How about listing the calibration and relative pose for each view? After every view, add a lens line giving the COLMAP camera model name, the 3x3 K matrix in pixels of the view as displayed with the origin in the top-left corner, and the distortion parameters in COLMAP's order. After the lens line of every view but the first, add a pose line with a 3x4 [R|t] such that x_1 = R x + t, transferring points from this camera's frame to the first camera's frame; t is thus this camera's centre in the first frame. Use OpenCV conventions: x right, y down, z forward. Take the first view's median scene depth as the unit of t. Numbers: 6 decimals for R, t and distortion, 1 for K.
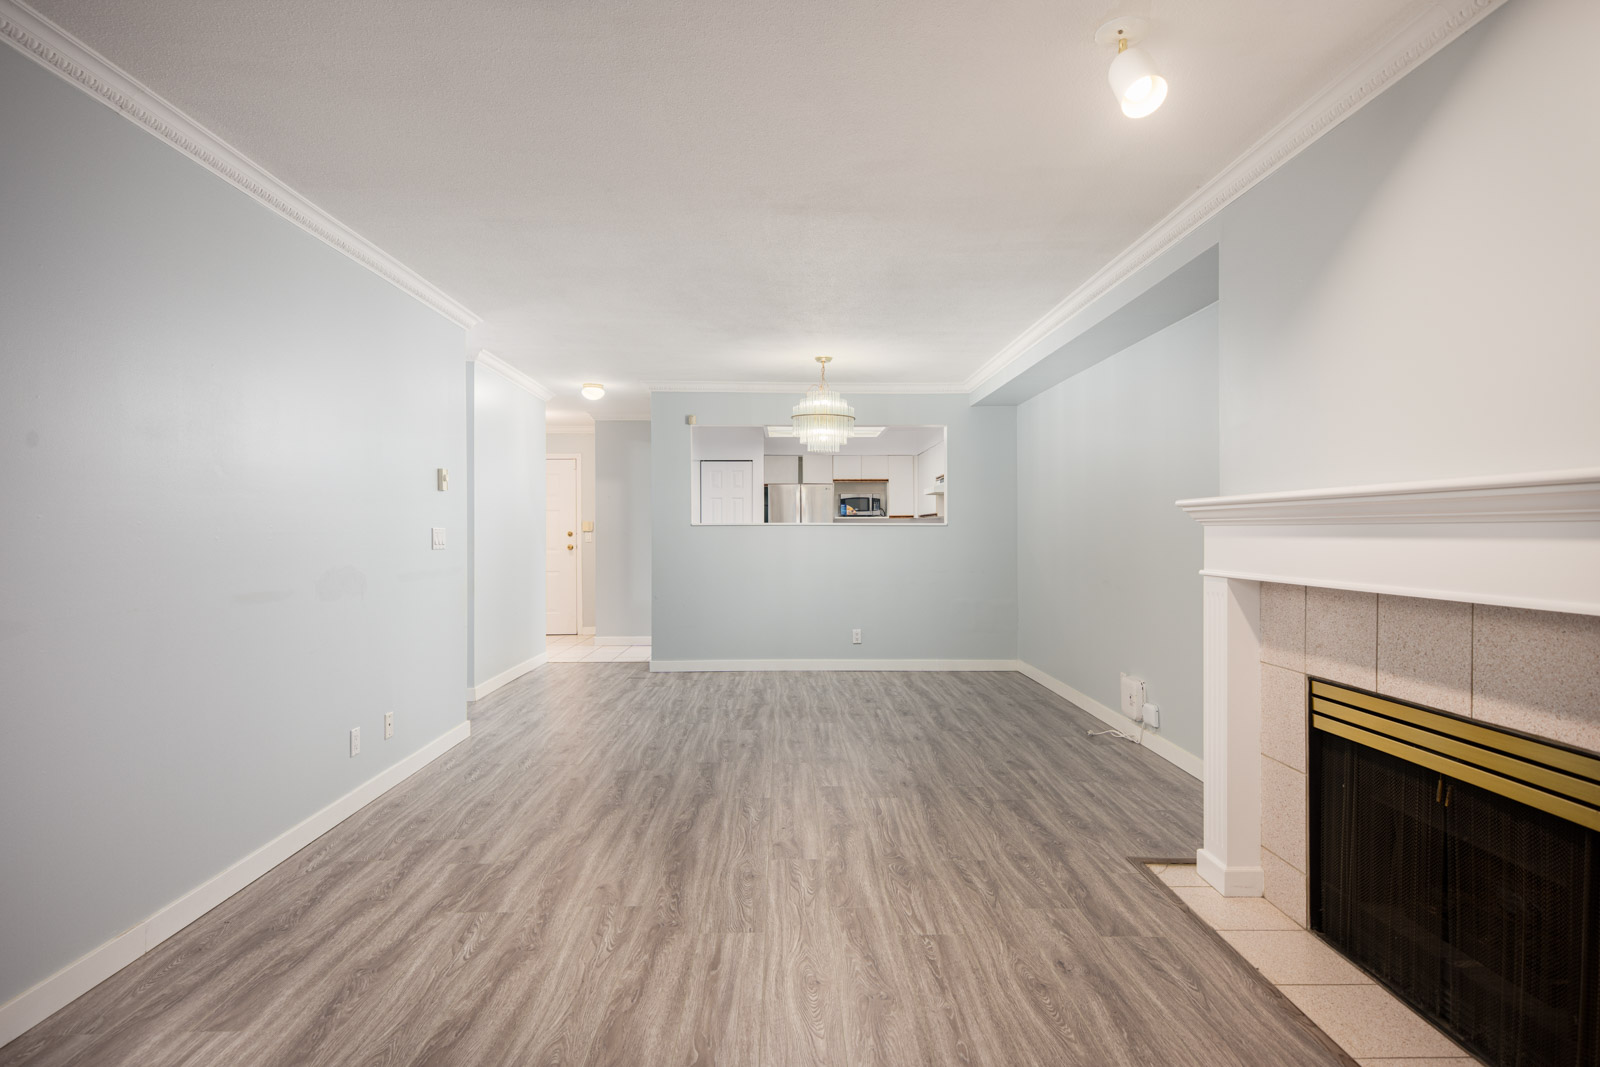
lens RADIAL K [[828.0, 0, 800.0], [0, 828.0, 533.5], [0, 0, 1]] dist [0.001217, 0.000100]
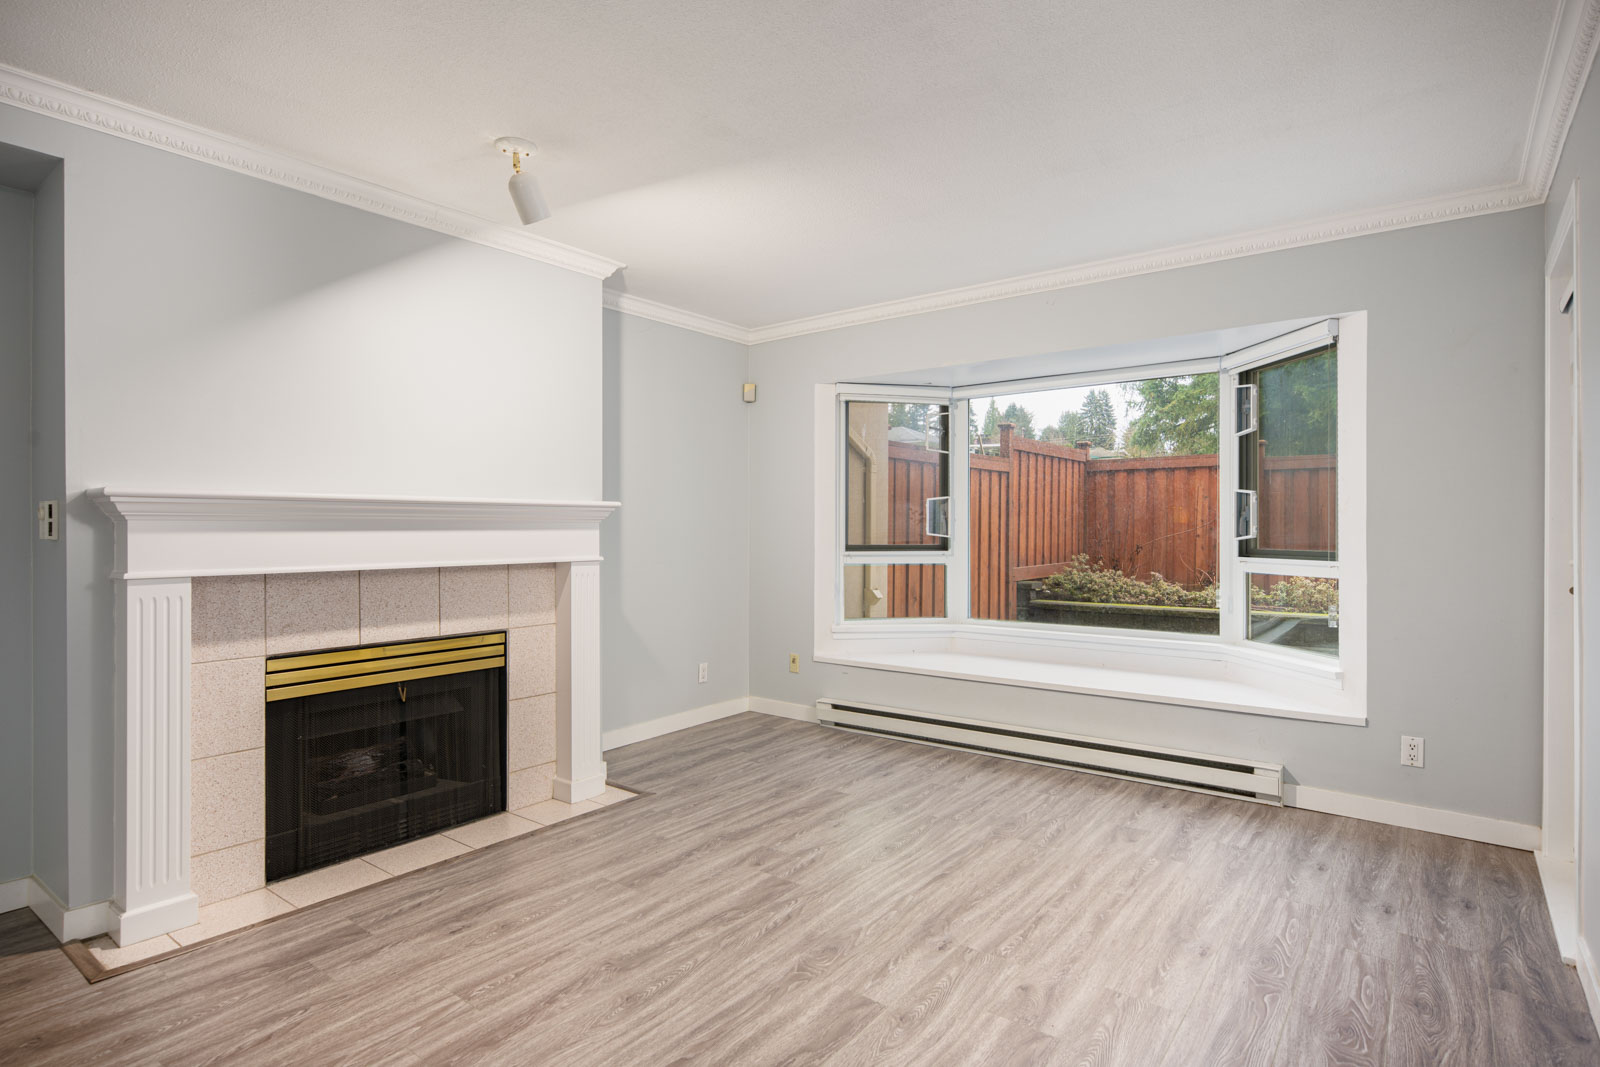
lens RADIAL K [[828.3, 0, 800.7], [0, 828.3, 510.2], [0, 0, 1]] dist [-0.003188, -0.000404]
pose [[-0.780190, 0.016555, 0.625324, -0.382741], [0.004282, 0.999768, -0.021126, 0.000866], [-0.625528, -0.013804, -0.780080, 0.843670]]
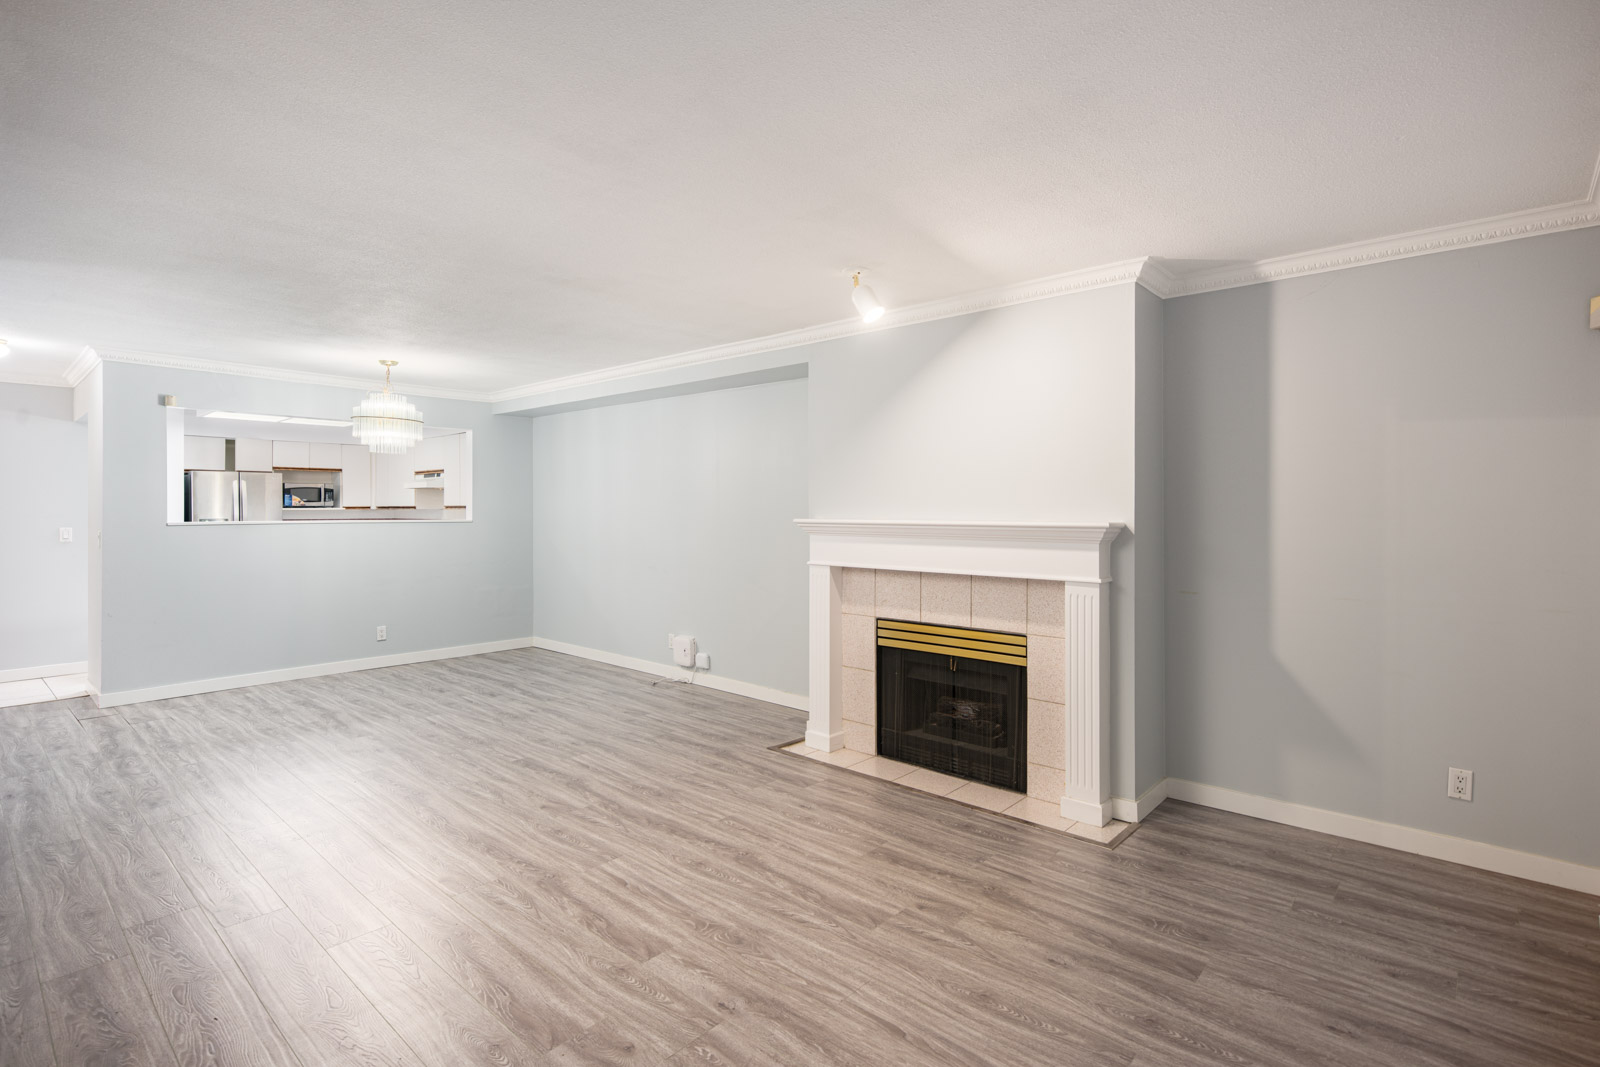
lens RADIAL K [[766.5, 0, 820.1], [0, 766.5, 508.8], [0, 0, 1]] dist [0.004475, 0.000615]
pose [[0.673168, 0.001050, 0.739489, -0.431788], [0.001157, 0.999996, -0.002473, -0.039046], [-0.739489, 0.002520, 0.673164, -0.032279]]
